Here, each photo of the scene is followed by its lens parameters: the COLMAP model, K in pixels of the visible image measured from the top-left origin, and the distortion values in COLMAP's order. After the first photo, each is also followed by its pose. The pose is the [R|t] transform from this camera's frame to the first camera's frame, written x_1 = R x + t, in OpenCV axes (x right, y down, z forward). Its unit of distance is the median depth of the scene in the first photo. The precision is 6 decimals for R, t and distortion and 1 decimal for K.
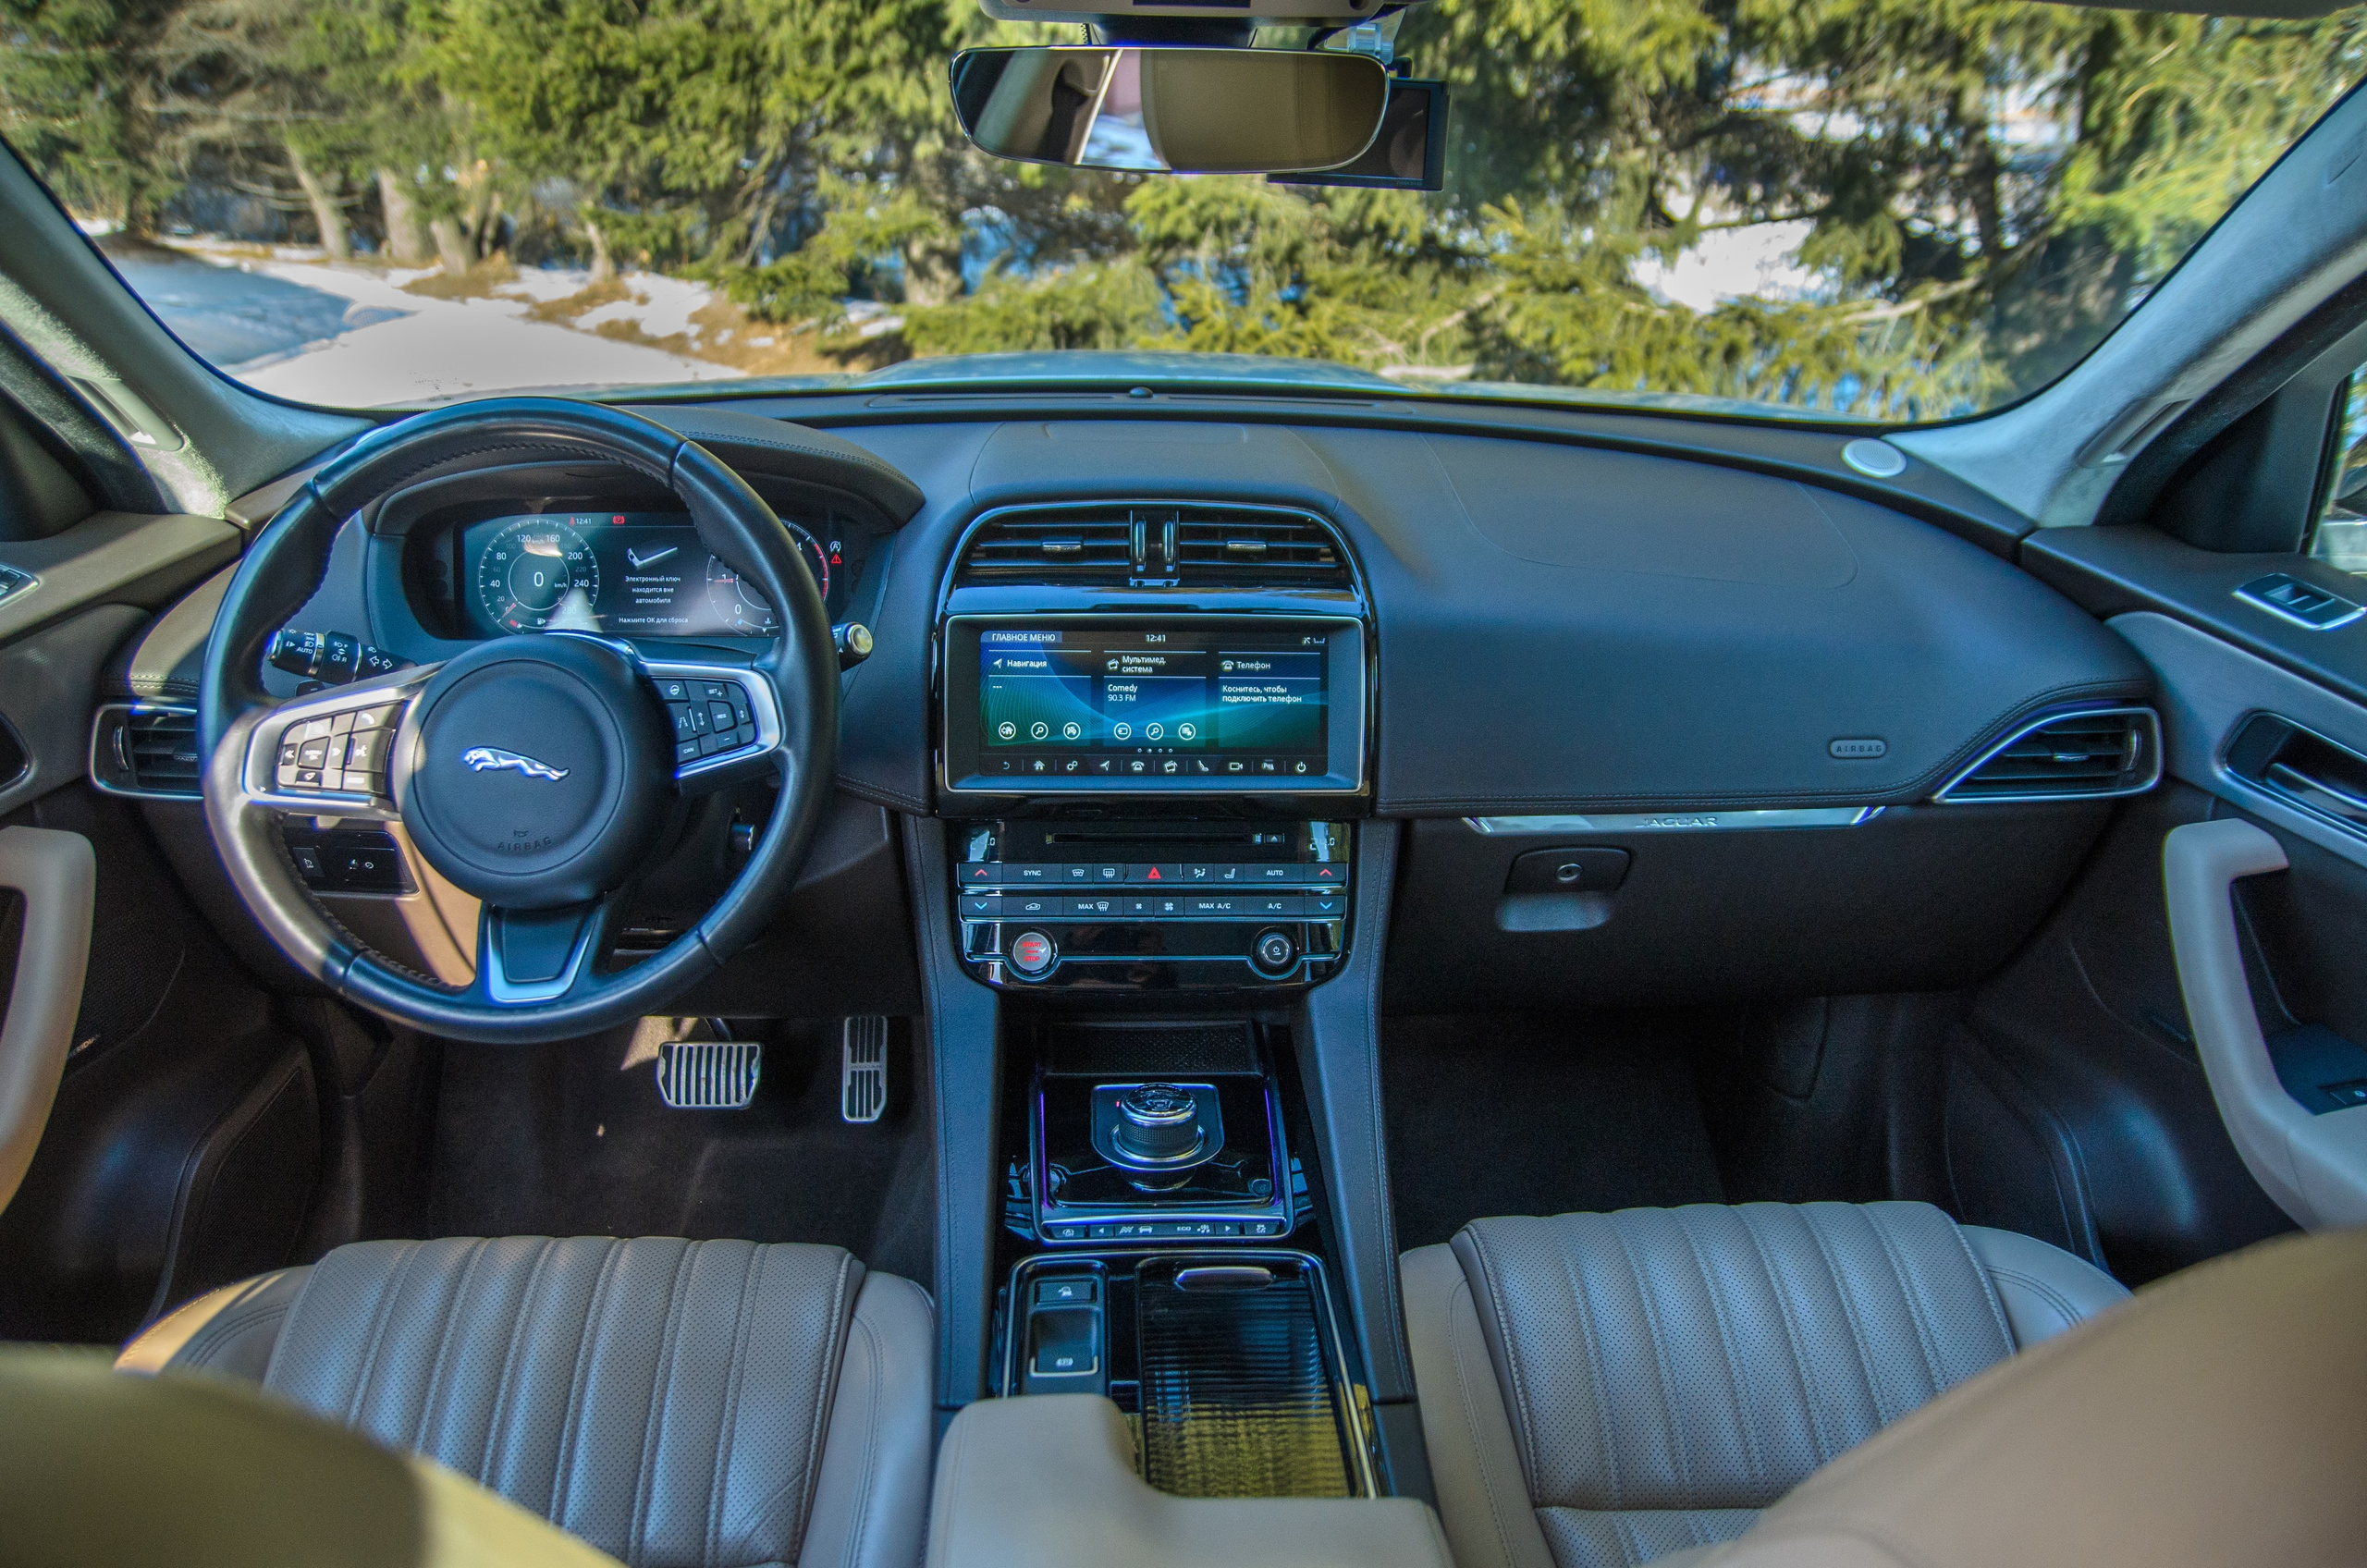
lens RADIAL K [[1661.9, 0, 1240.6], [0, 1661.9, 815.0], [0, 0, 1]] dist [-0.120583, 0.078130]
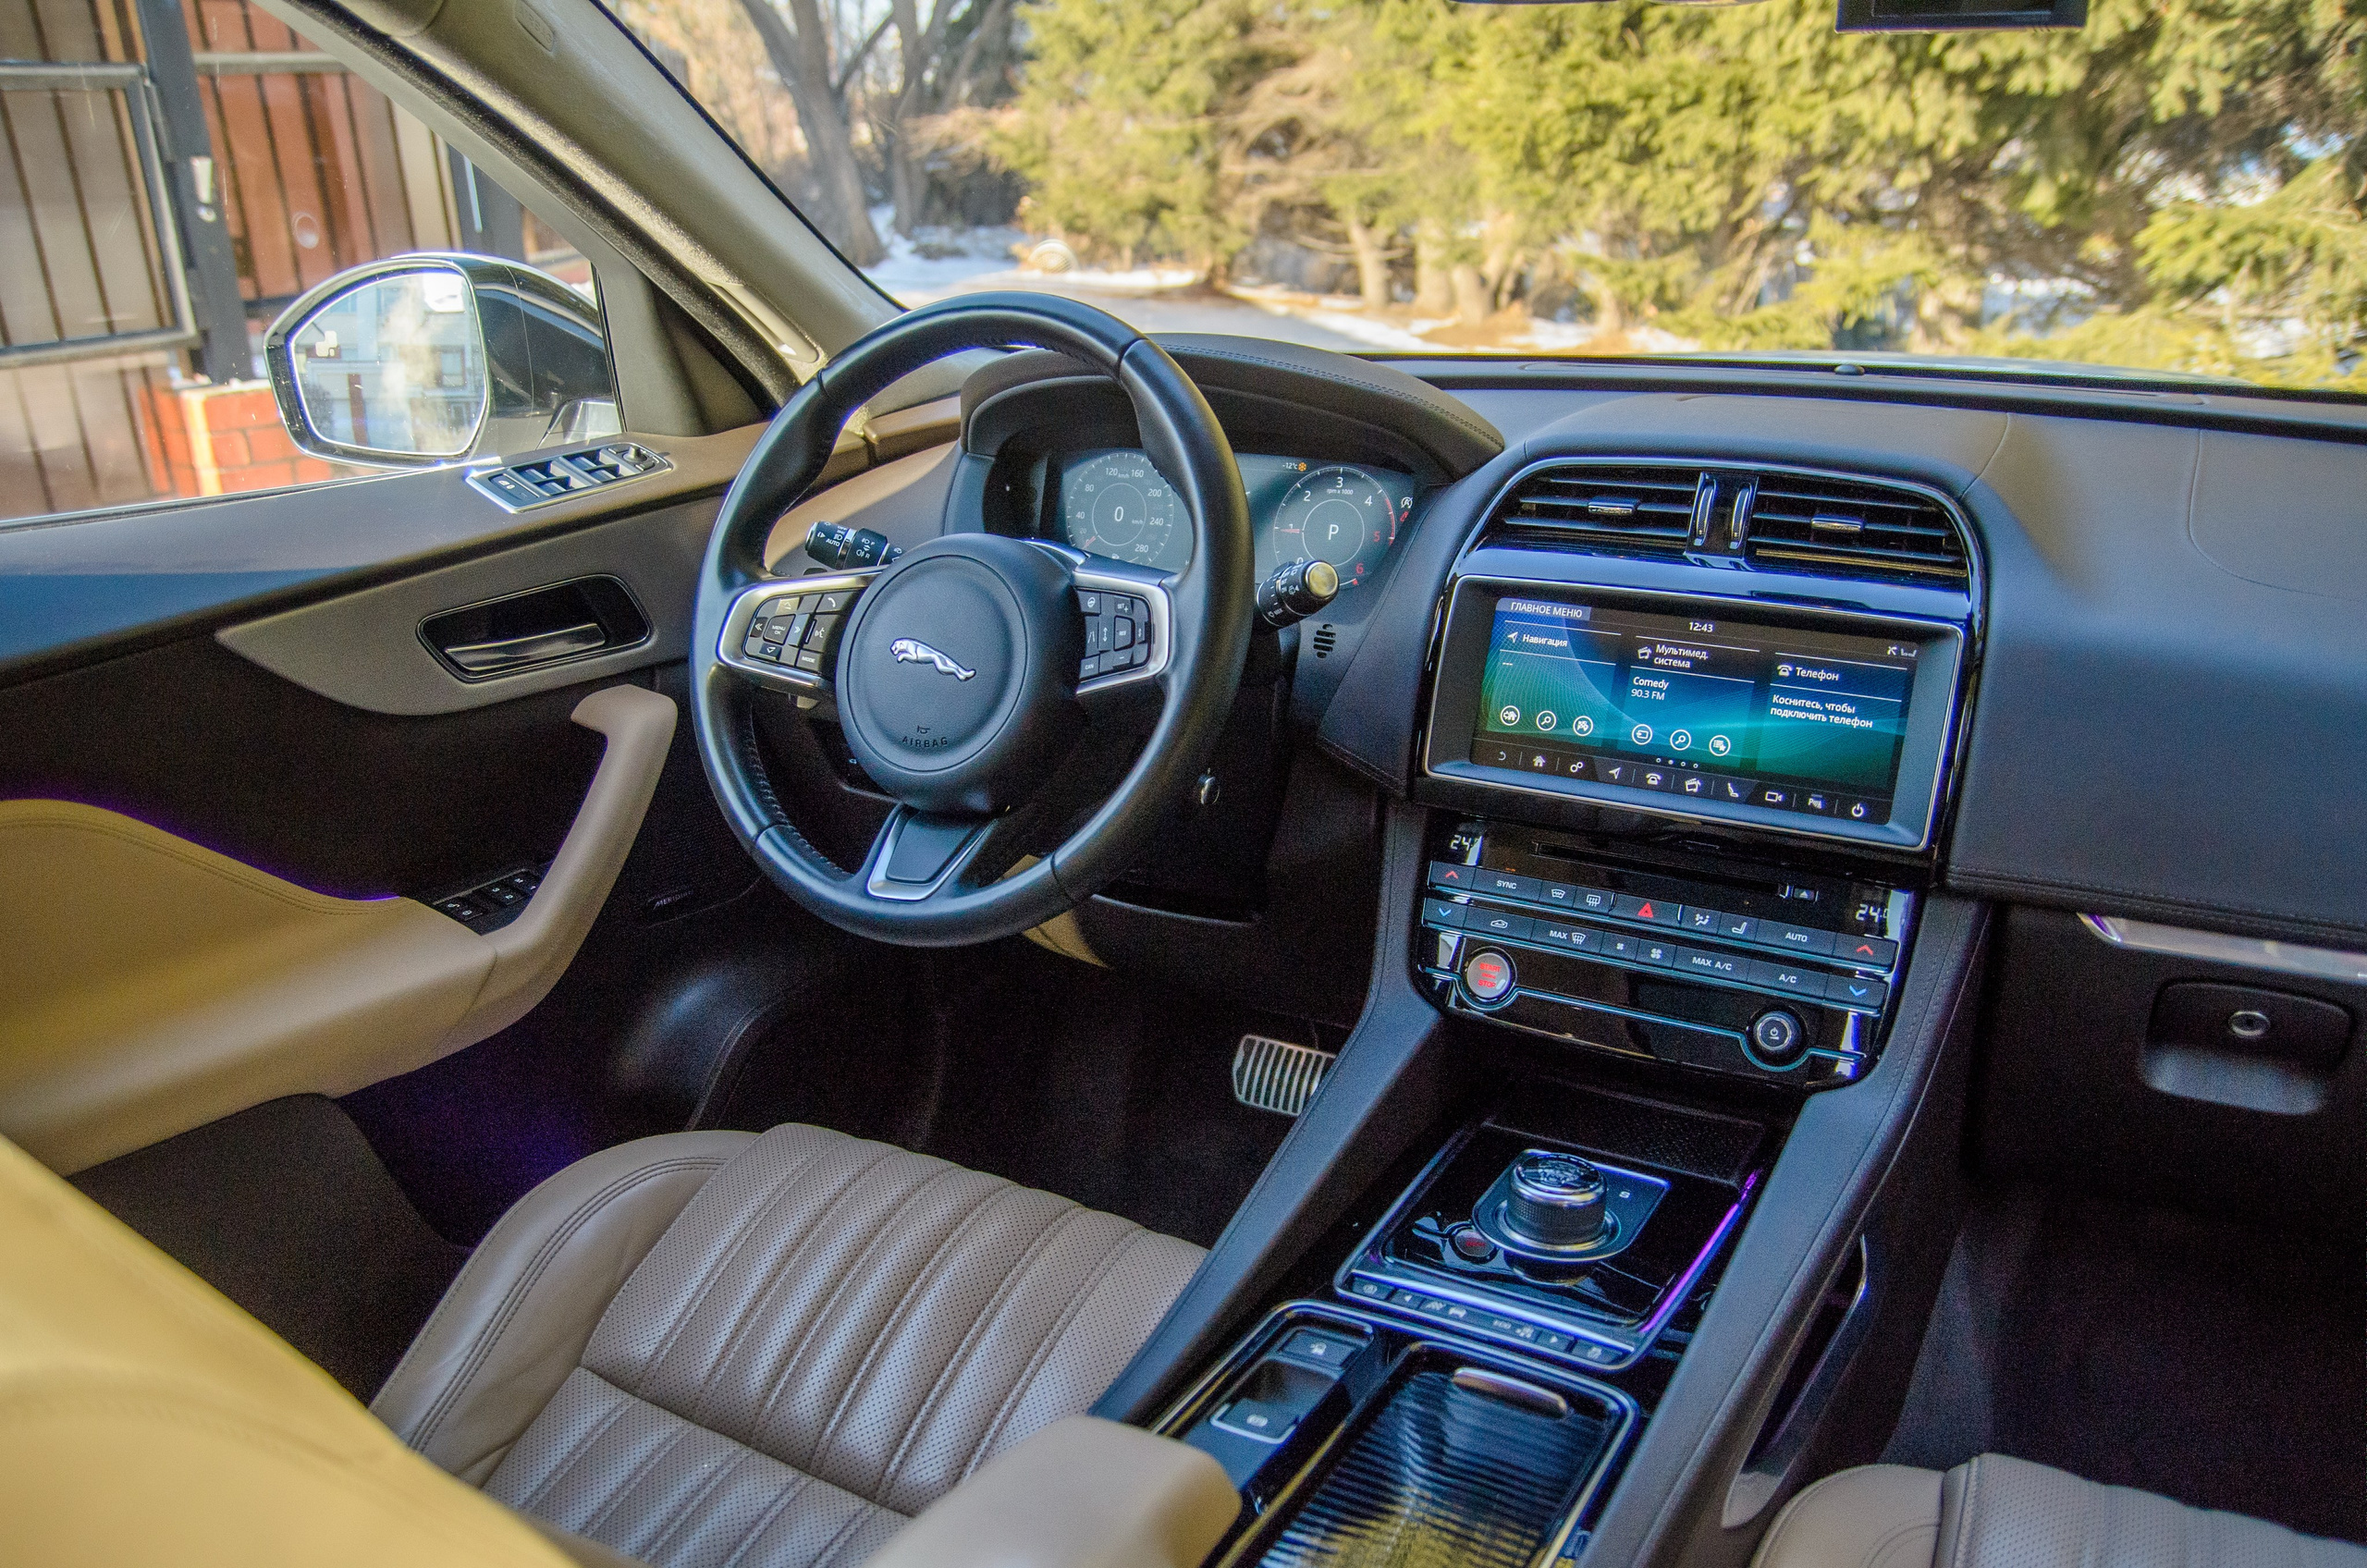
lens RADIAL K [[1761.6, 0, 1238.1], [0, 1761.6, 864.3], [0, 0, 1]] dist [-0.130595, 0.116069]
pose [[0.843320, 0.158795, -0.513415, 0.177712], [-0.171766, 0.984881, 0.022478, 0.022979], [0.509222, 0.069232, 0.857846, 0.132681]]
